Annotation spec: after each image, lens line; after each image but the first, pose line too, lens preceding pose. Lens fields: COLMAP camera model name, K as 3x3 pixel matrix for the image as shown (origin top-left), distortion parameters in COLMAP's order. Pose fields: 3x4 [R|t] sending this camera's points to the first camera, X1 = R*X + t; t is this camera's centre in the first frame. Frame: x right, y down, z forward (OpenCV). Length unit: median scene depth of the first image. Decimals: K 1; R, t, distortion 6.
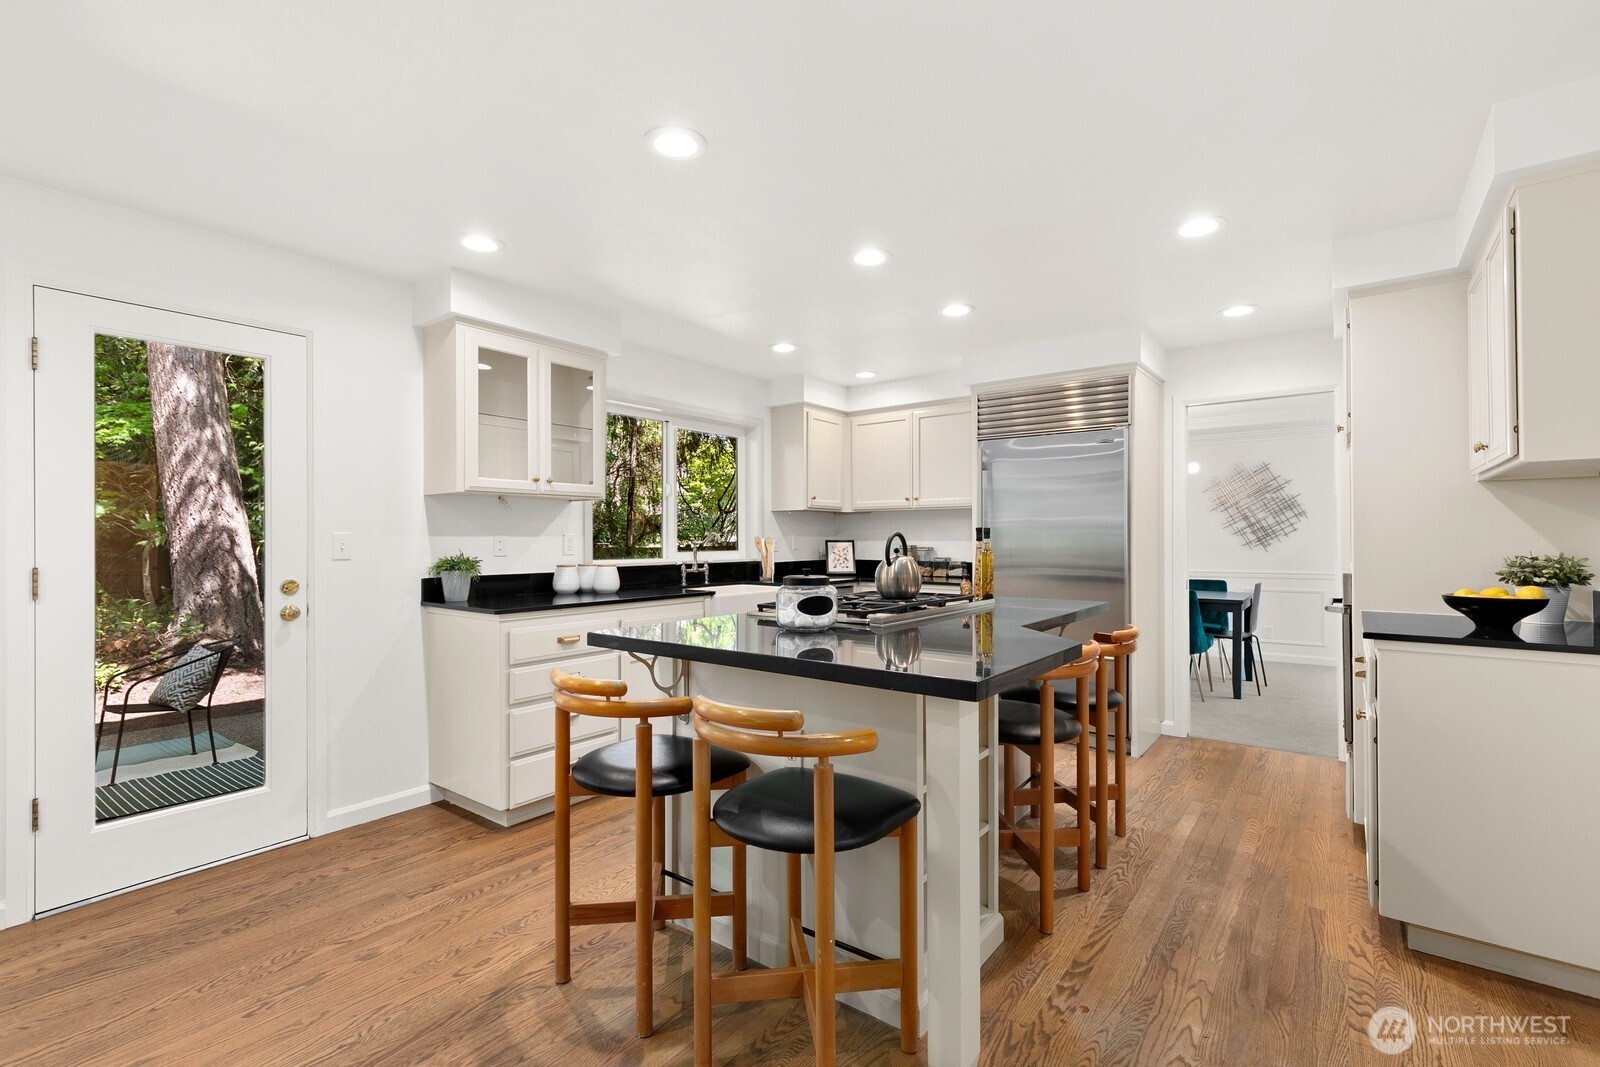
lens RADIAL K [[726.6, 0, 793.1], [0, 726.6, 537.5], [0, 0, 1]] dist [-0.001999, -0.000109]
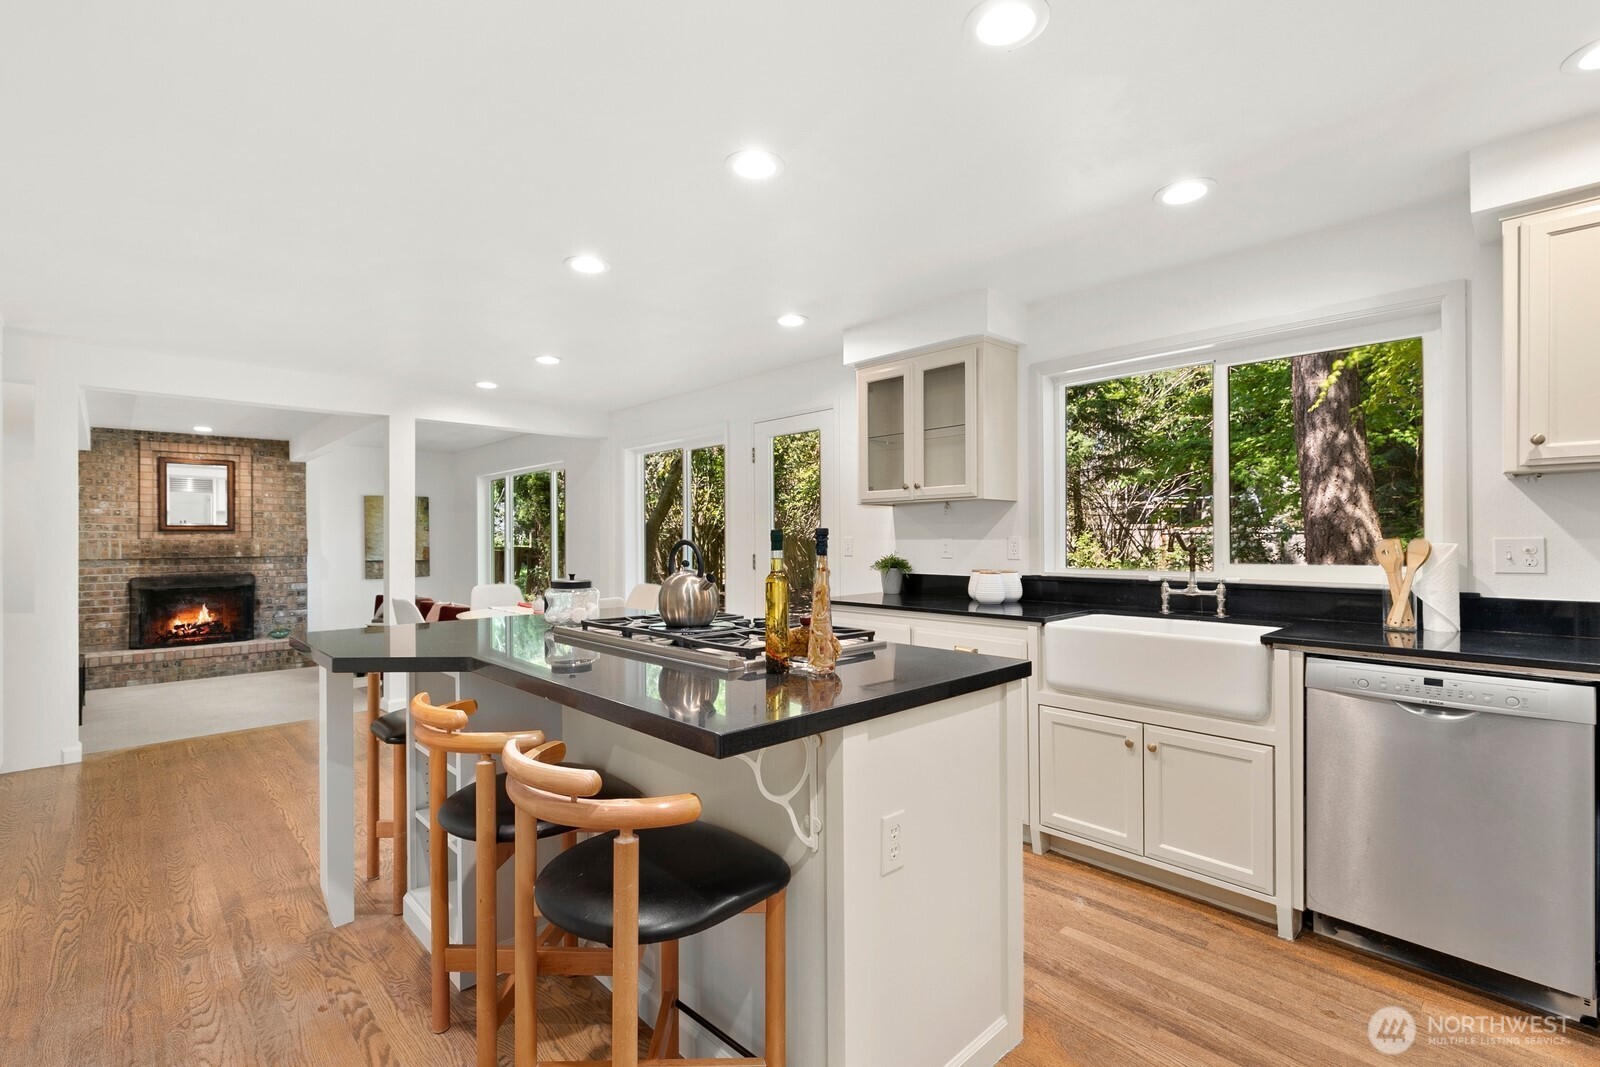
lens RADIAL K [[726.6, 0, 793.5], [0, 726.6, 535.5], [0, 0, 1]] dist [-0.001999, -0.000109]
pose [[-0.164622, -0.005619, -0.986341, 0.710208], [0.002975, 0.999976, -0.006193, -0.002117], [0.986352, -0.003954, -0.164601, 0.995191]]
